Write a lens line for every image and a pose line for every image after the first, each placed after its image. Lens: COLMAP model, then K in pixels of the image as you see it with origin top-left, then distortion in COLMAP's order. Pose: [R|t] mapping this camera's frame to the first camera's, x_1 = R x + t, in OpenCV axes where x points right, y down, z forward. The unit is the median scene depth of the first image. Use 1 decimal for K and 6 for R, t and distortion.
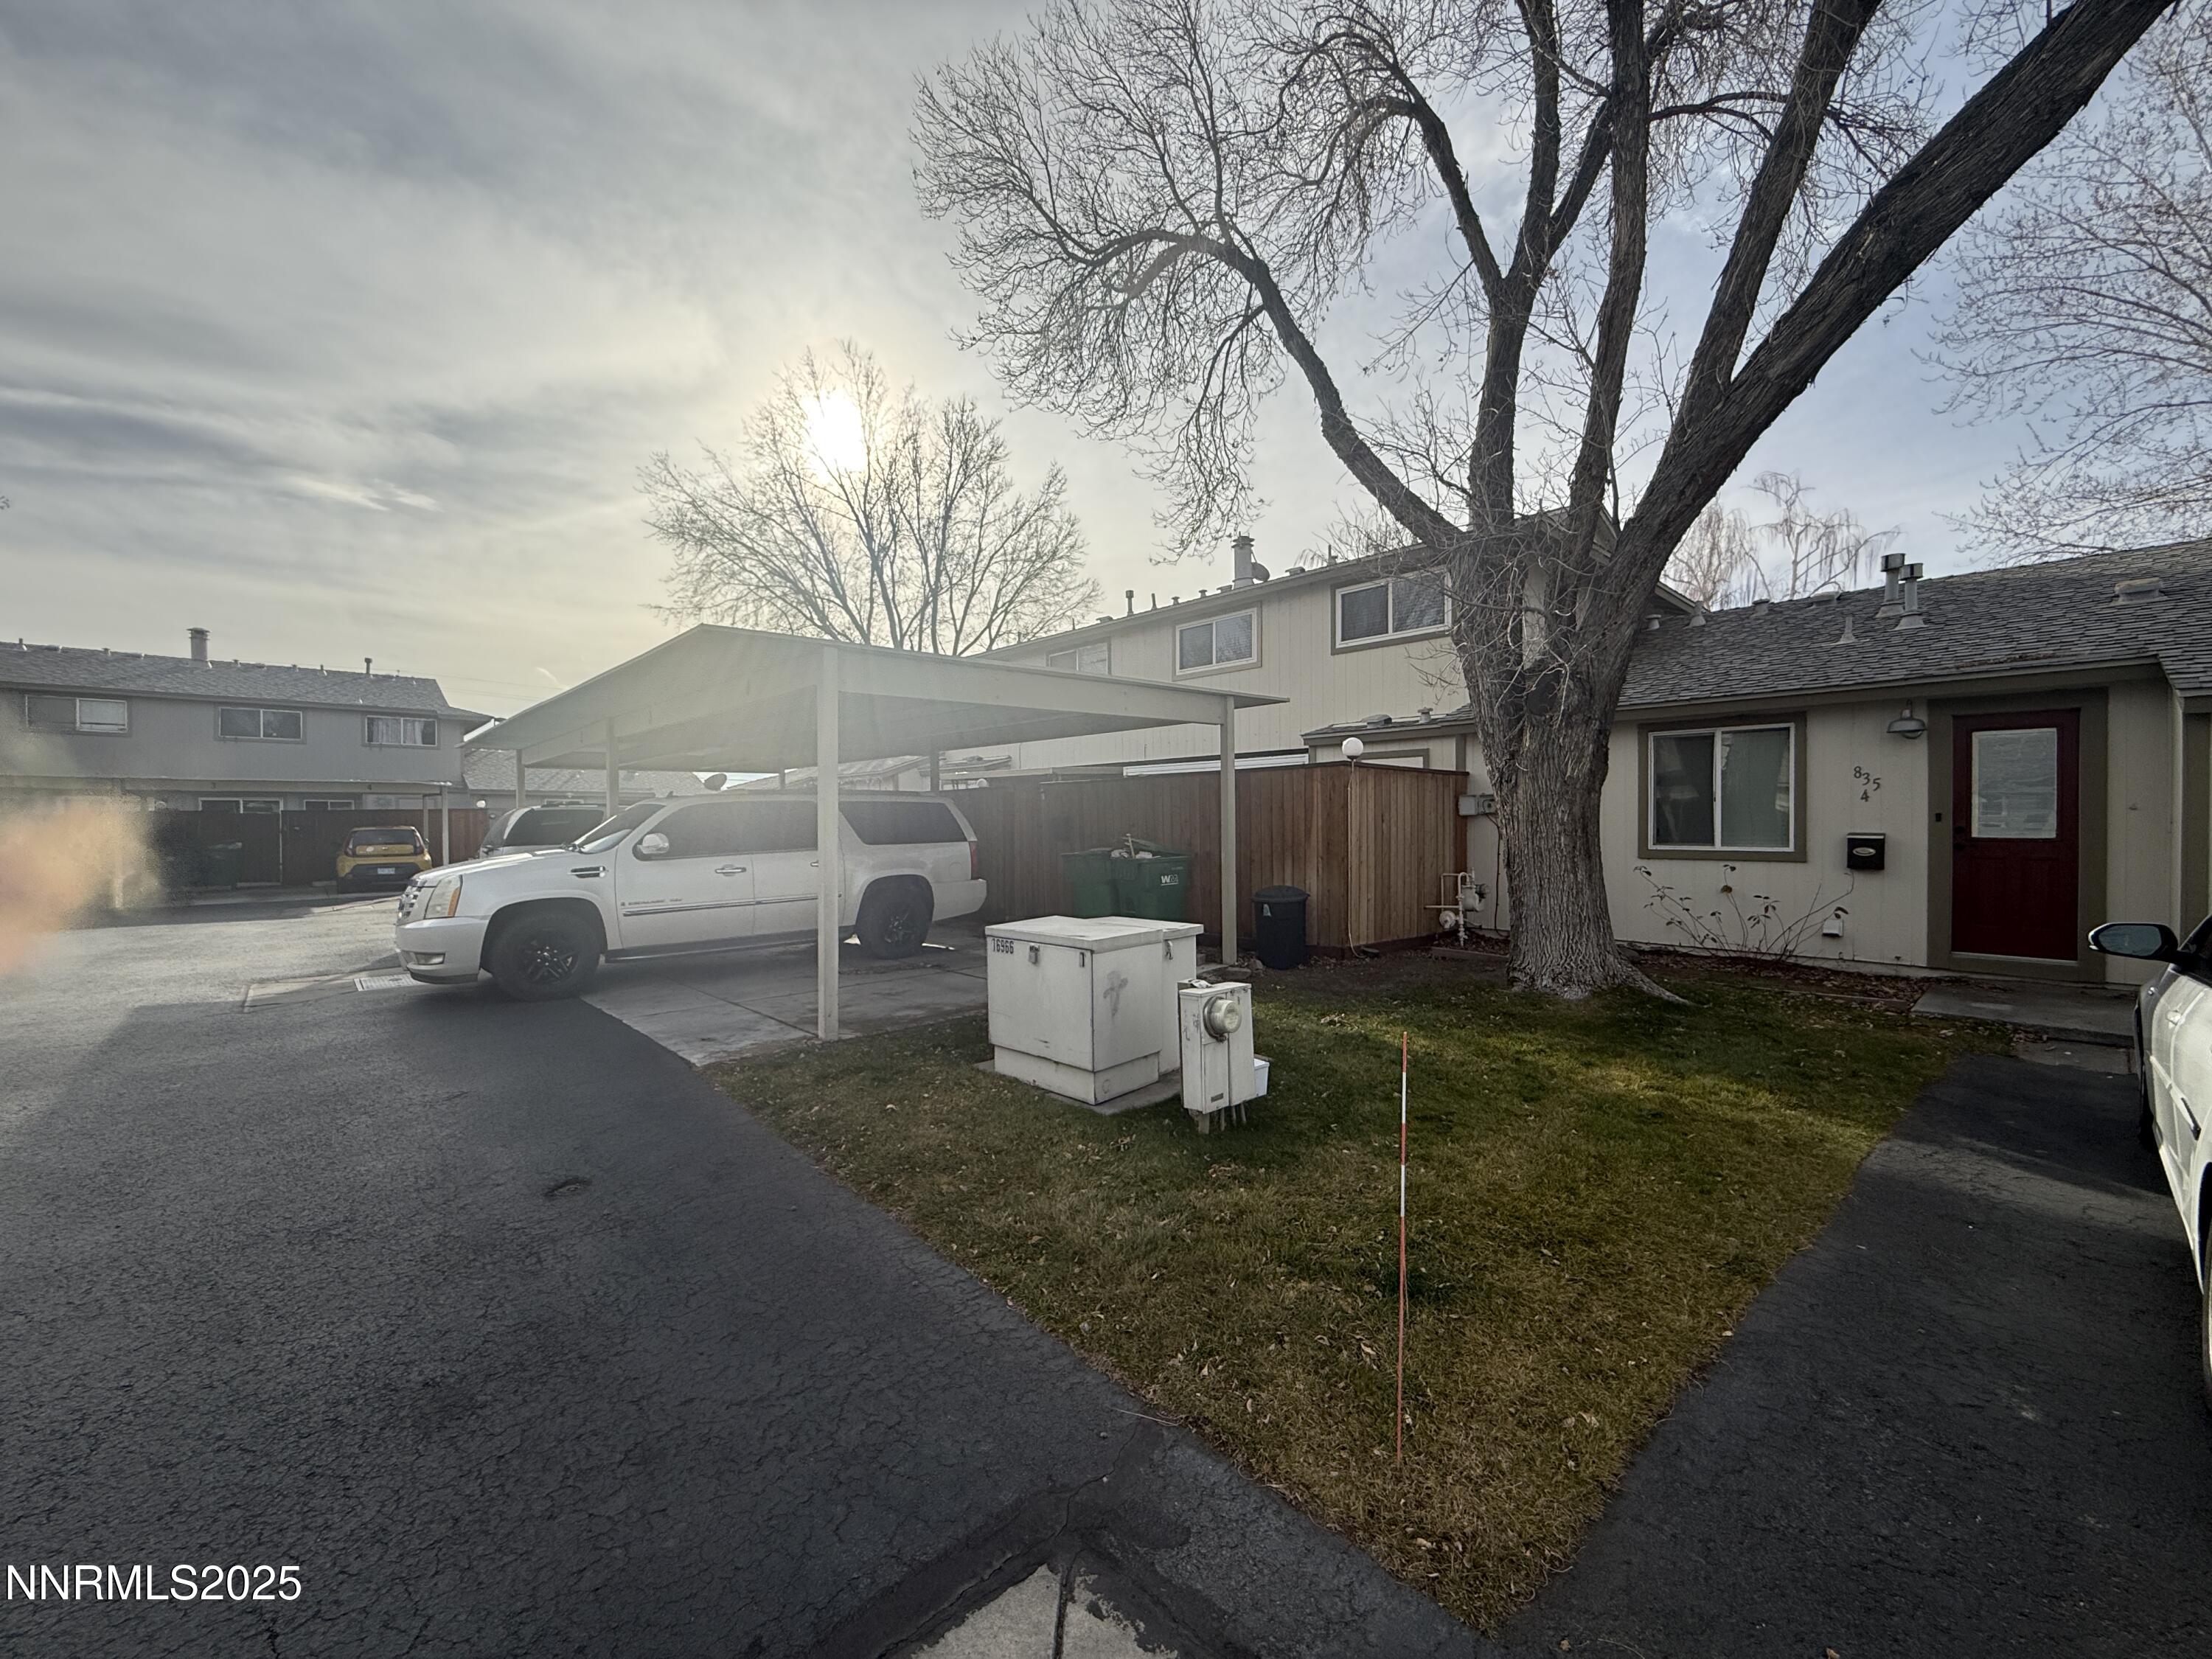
lens RADIAL K [[879.9, 0, 1096.9], [0, 879.9, 830.3], [0, 0, 1]] dist [-0.000538, 0.000103]
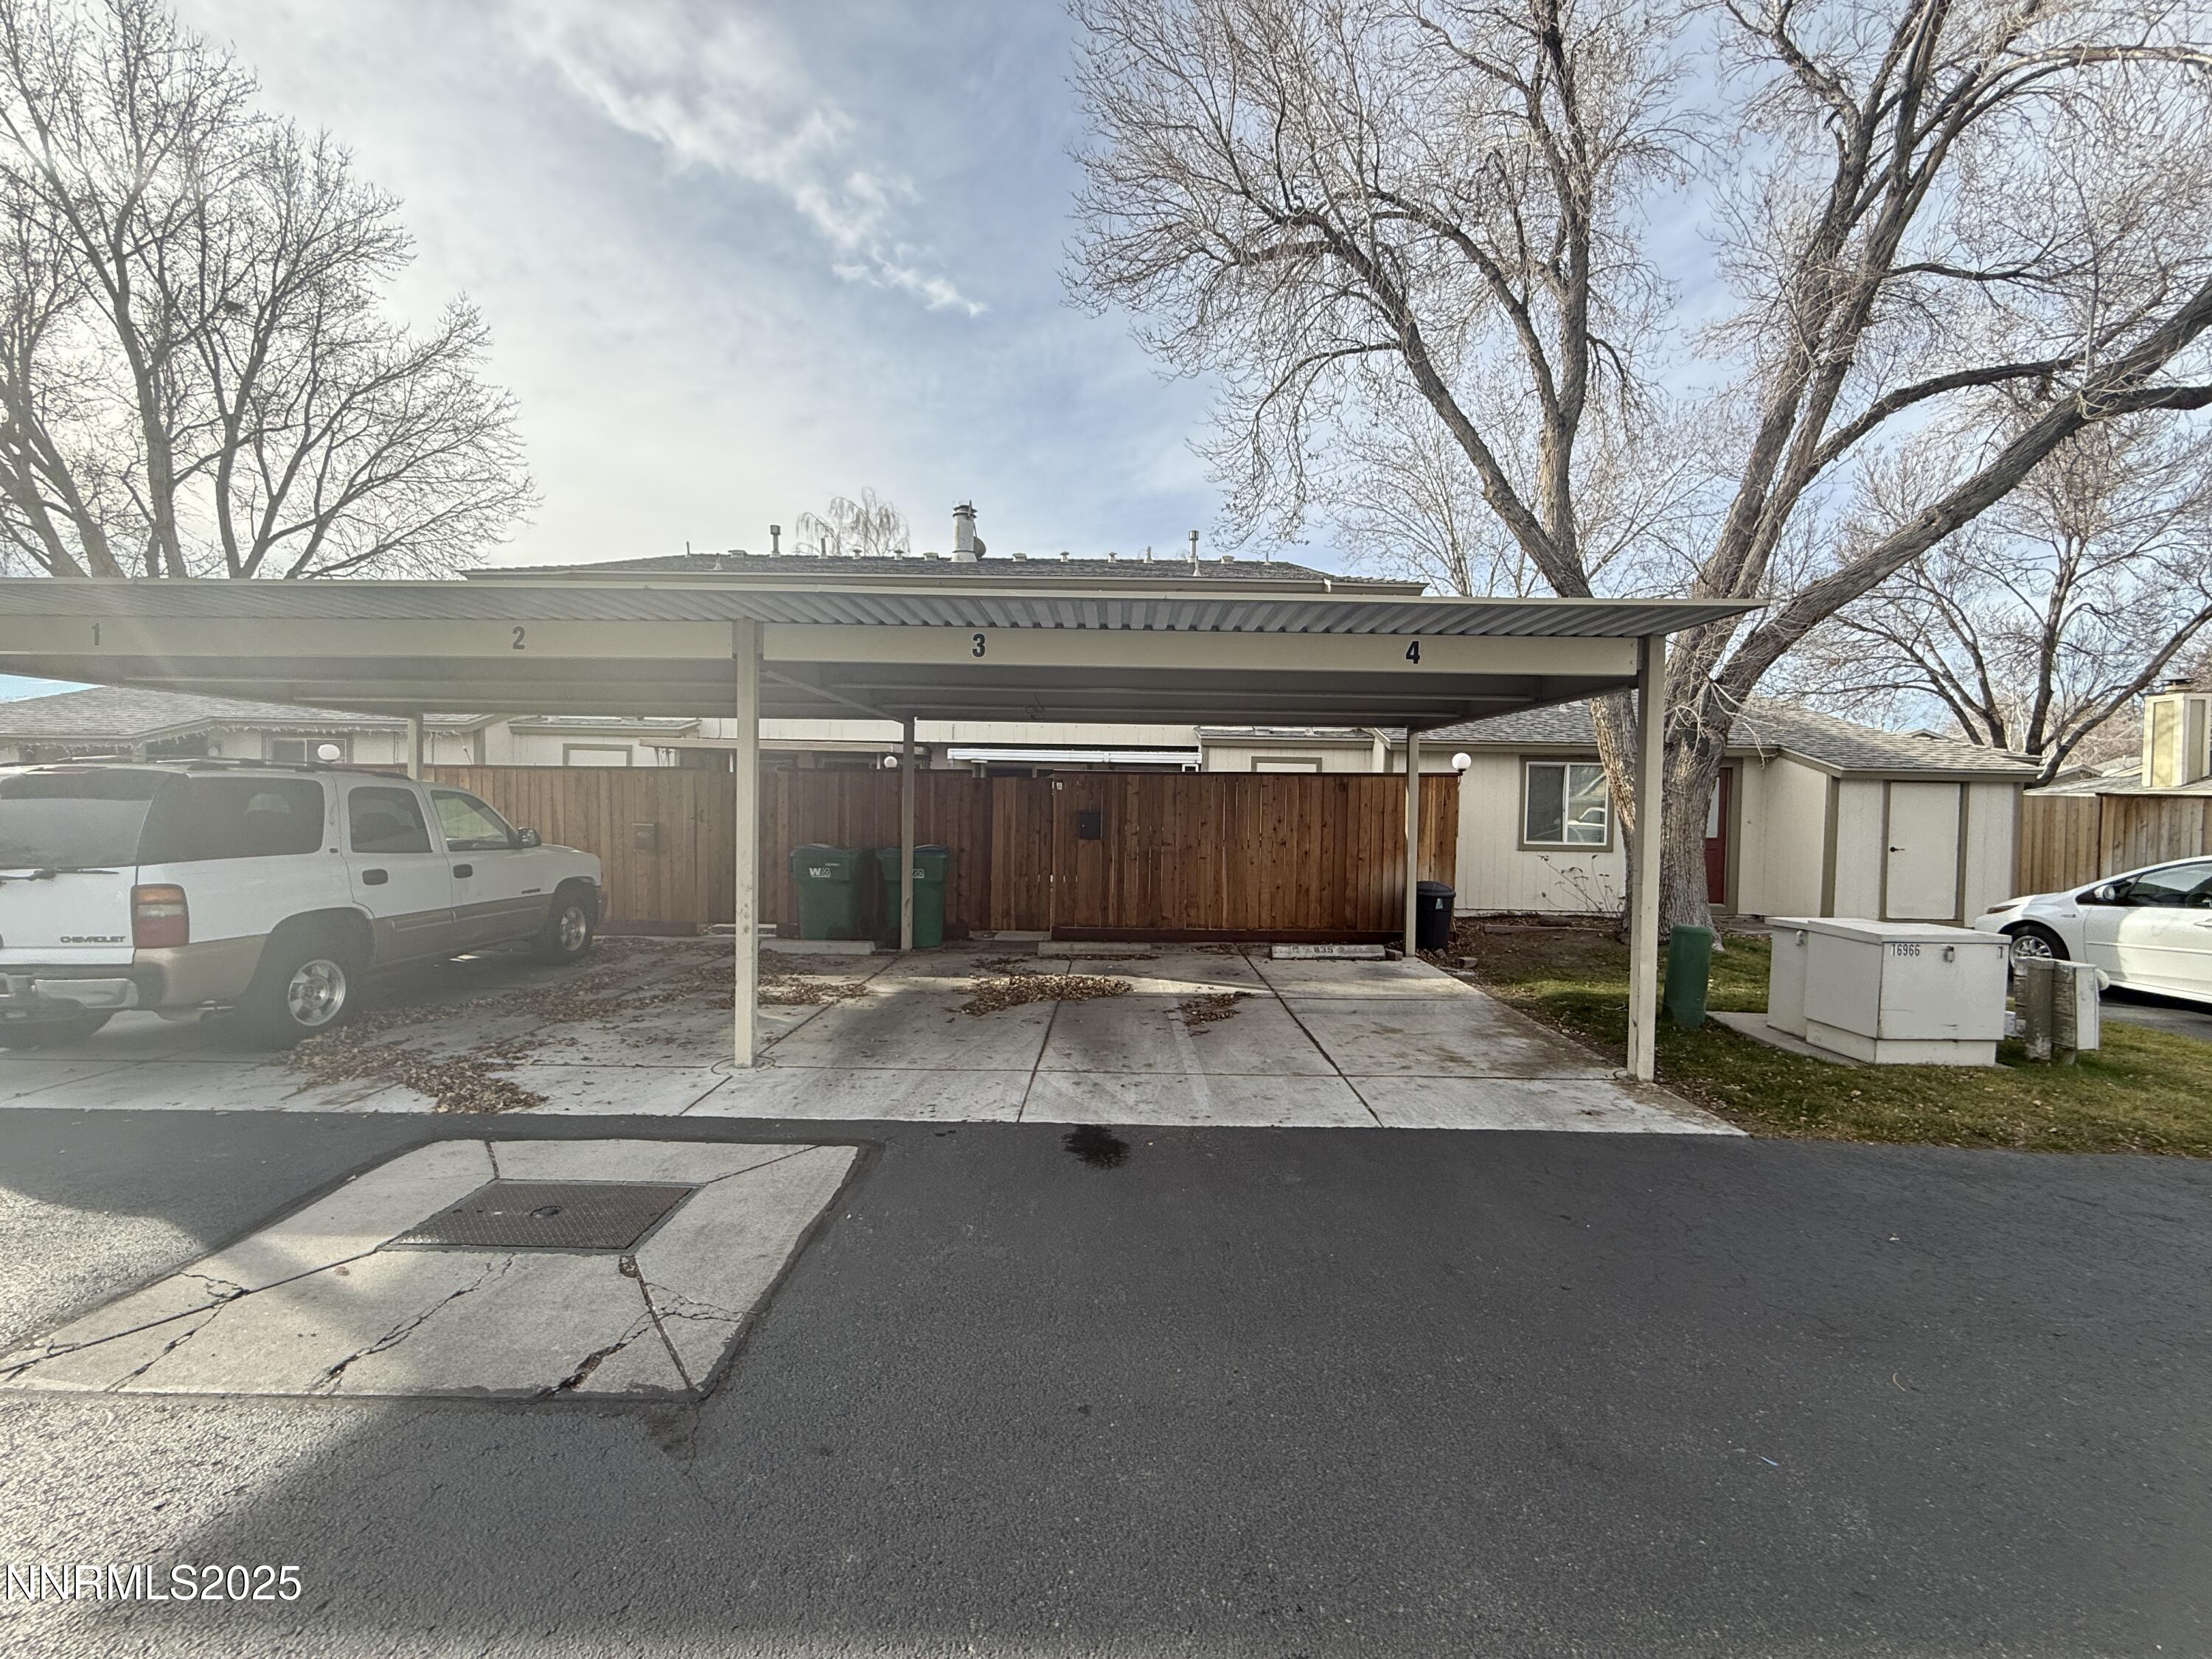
lens RADIAL K [[879.9, 0, 1096.9], [0, 879.9, 830.3], [0, 0, 1]] dist [-0.000538, 0.000103]
pose [[0.694692, 0.021075, 0.718998, -0.502299], [-0.025983, 0.999654, -0.004198, 0.013539], [-0.718838, -0.015765, 0.694999, 0.299823]]
